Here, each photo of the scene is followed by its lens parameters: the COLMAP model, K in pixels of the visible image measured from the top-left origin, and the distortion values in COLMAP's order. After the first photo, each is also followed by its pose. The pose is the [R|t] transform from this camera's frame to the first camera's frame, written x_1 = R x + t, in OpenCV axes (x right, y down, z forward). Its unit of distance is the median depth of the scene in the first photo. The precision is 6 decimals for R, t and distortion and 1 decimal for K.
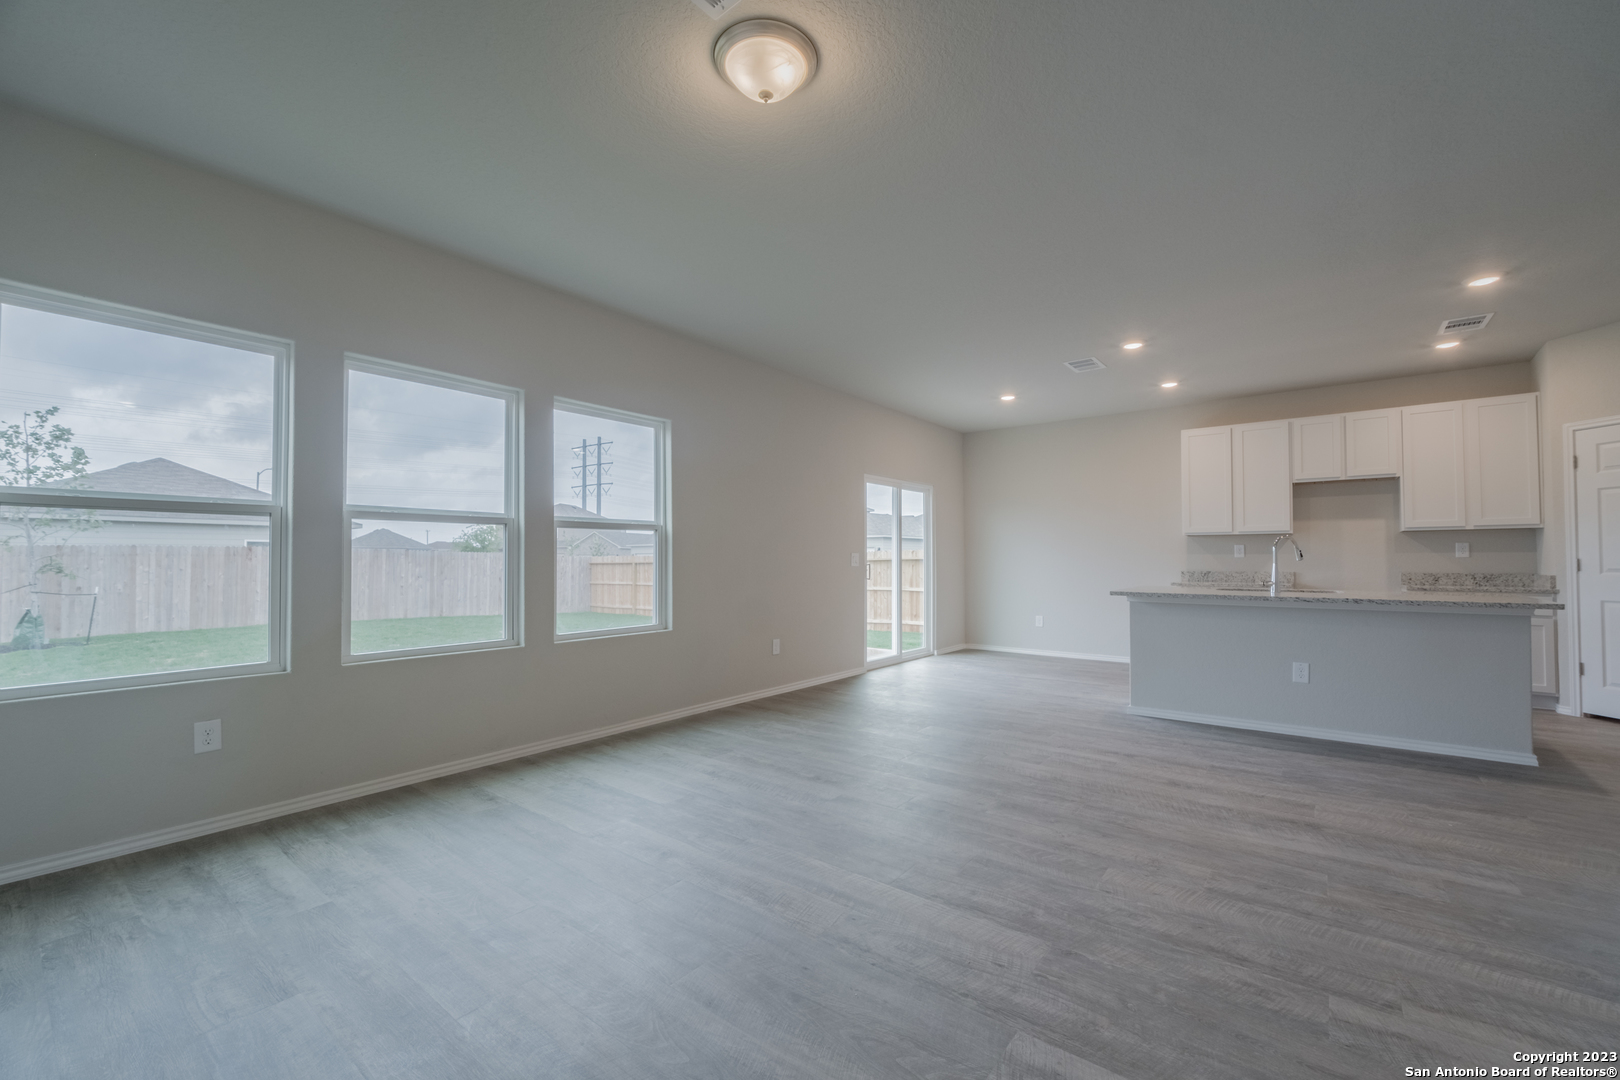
lens RADIAL K [[657.1, 0, 820.1], [0, 657.1, 545.7], [0, 0, 1]] dist [-0.005862, -0.000367]
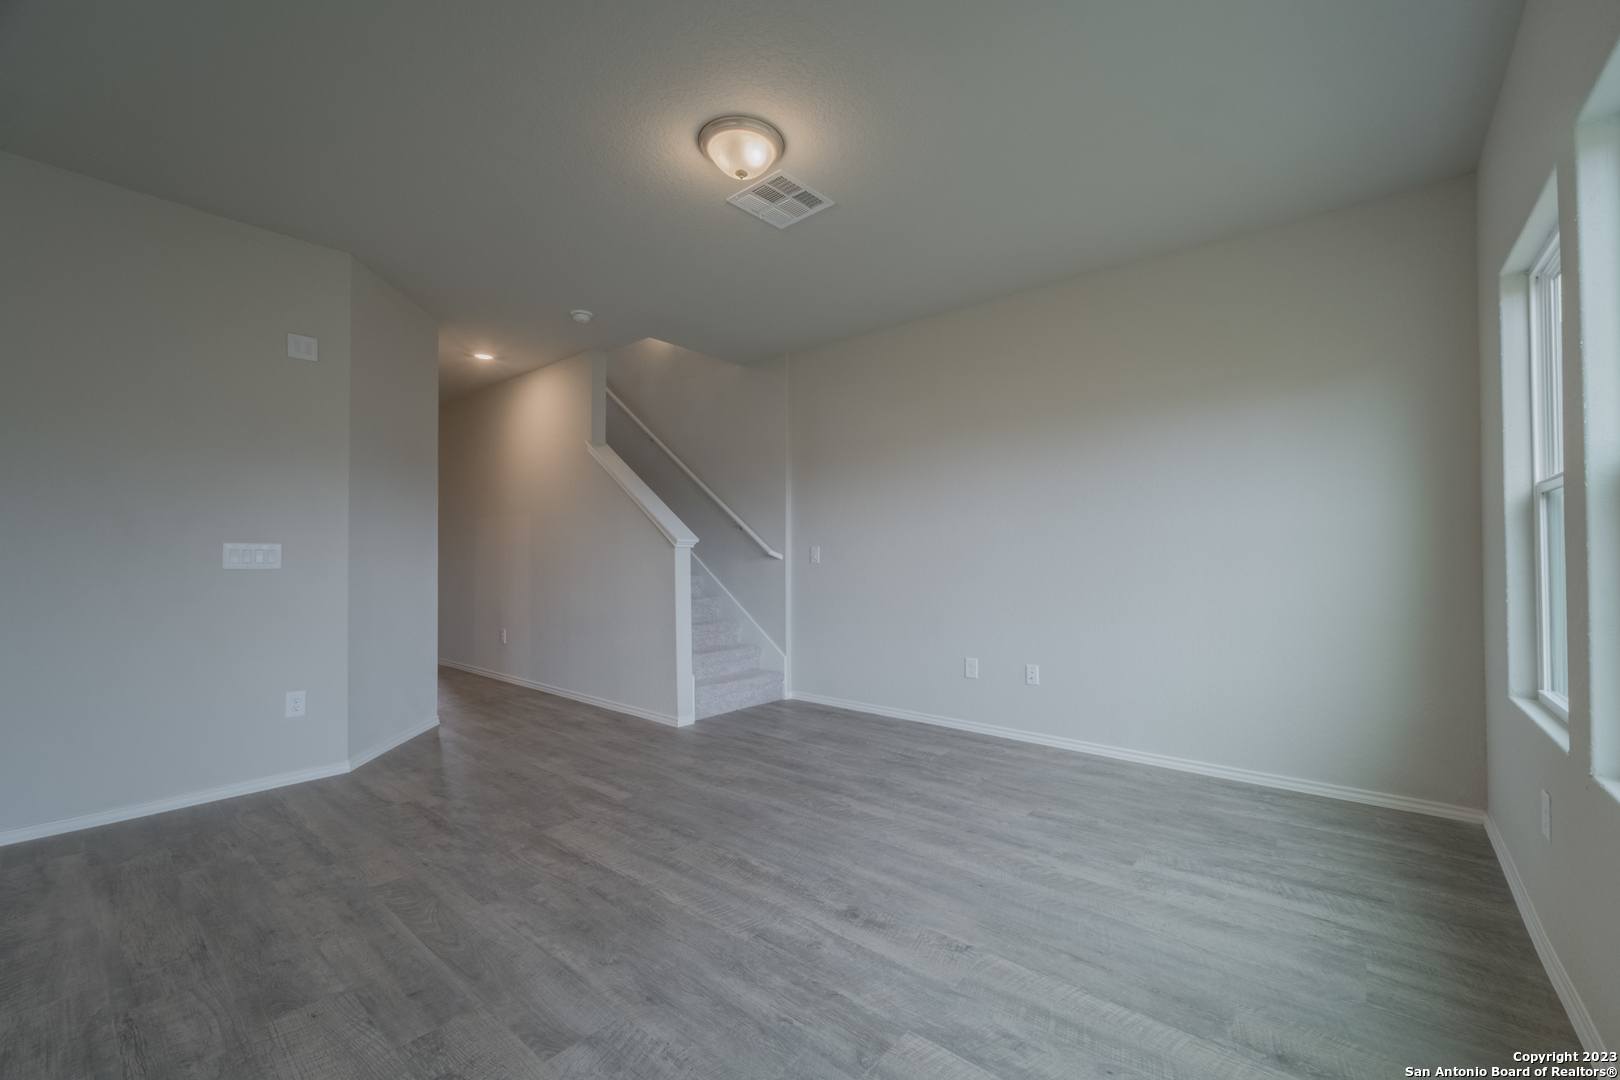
lens RADIAL K [[657.1, 0, 821.3], [0, 657.1, 546.4], [0, 0, 1]] dist [-0.005862, -0.000367]
pose [[-0.999408, 0.004408, 0.034128, -0.119804], [0.003247, 0.999417, -0.033979, 0.019243], [-0.034258, -0.033848, -0.998840, 0.971761]]
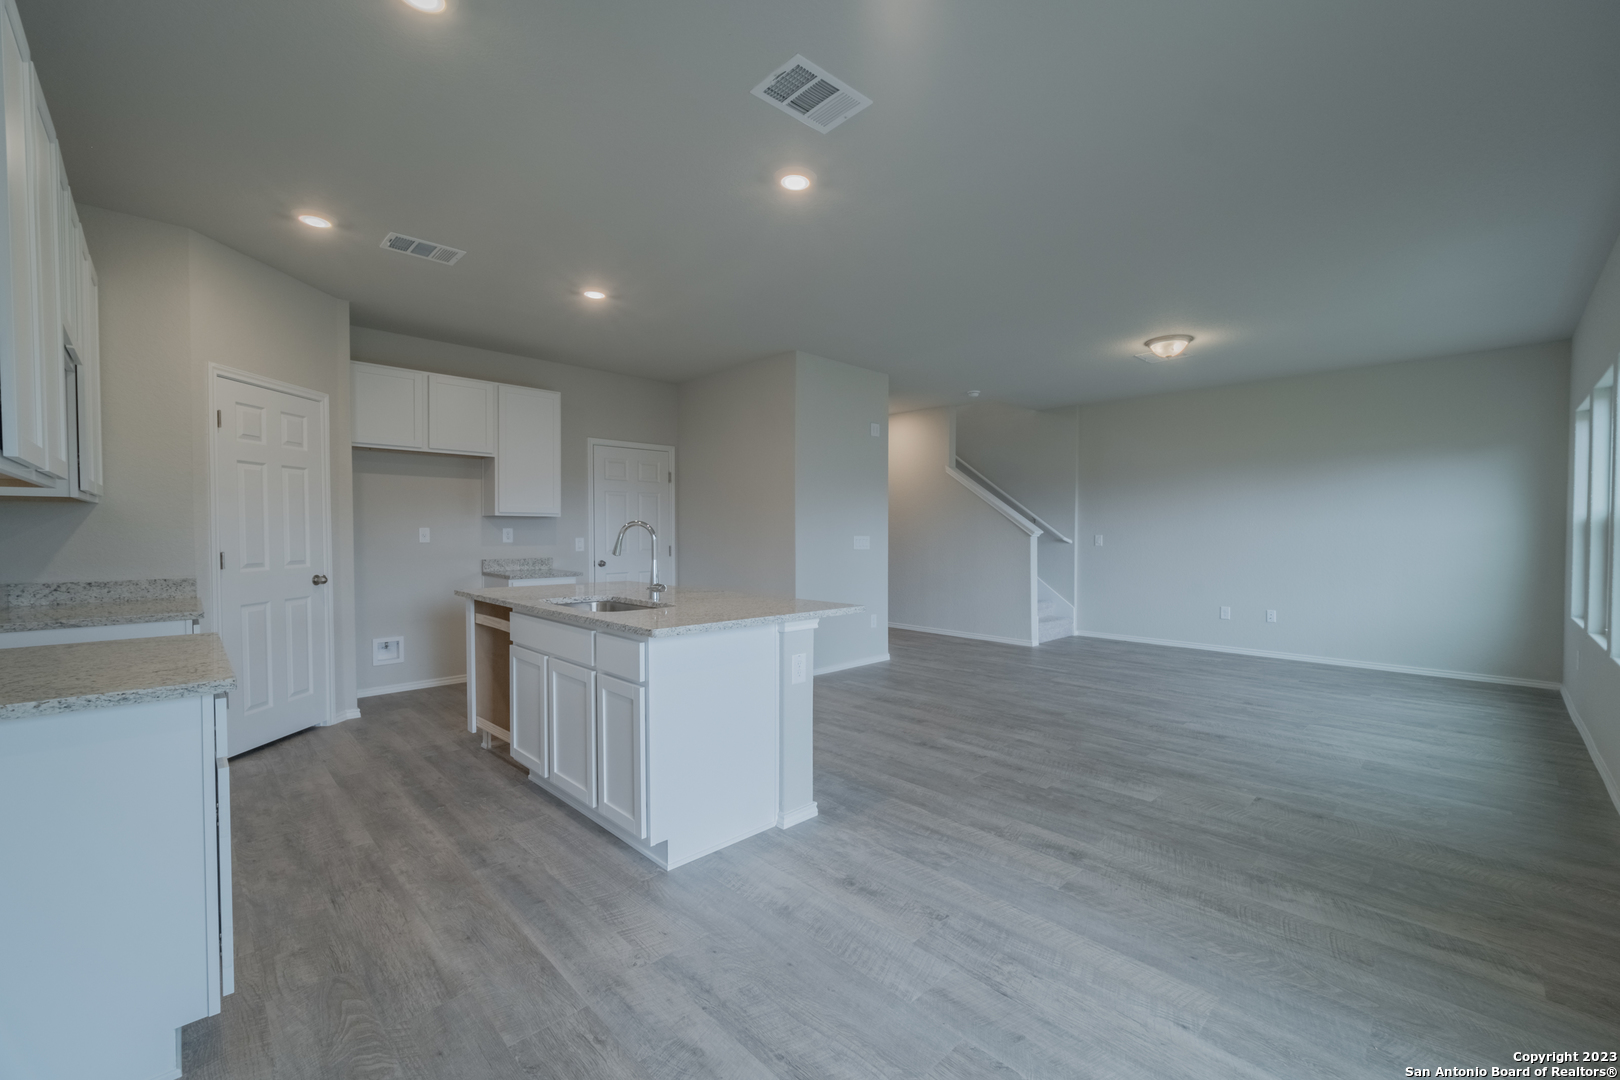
lens RADIAL K [[657.1, 0, 824.7], [0, 657.1, 547.0], [0, 0, 1]] dist [-0.005862, -0.000367]
pose [[-0.991314, -0.003748, 0.131466, 0.386351], [-0.003343, 0.999989, 0.003303, 0.009060], [-0.131477, 0.002835, -0.991315, 1.602723]]
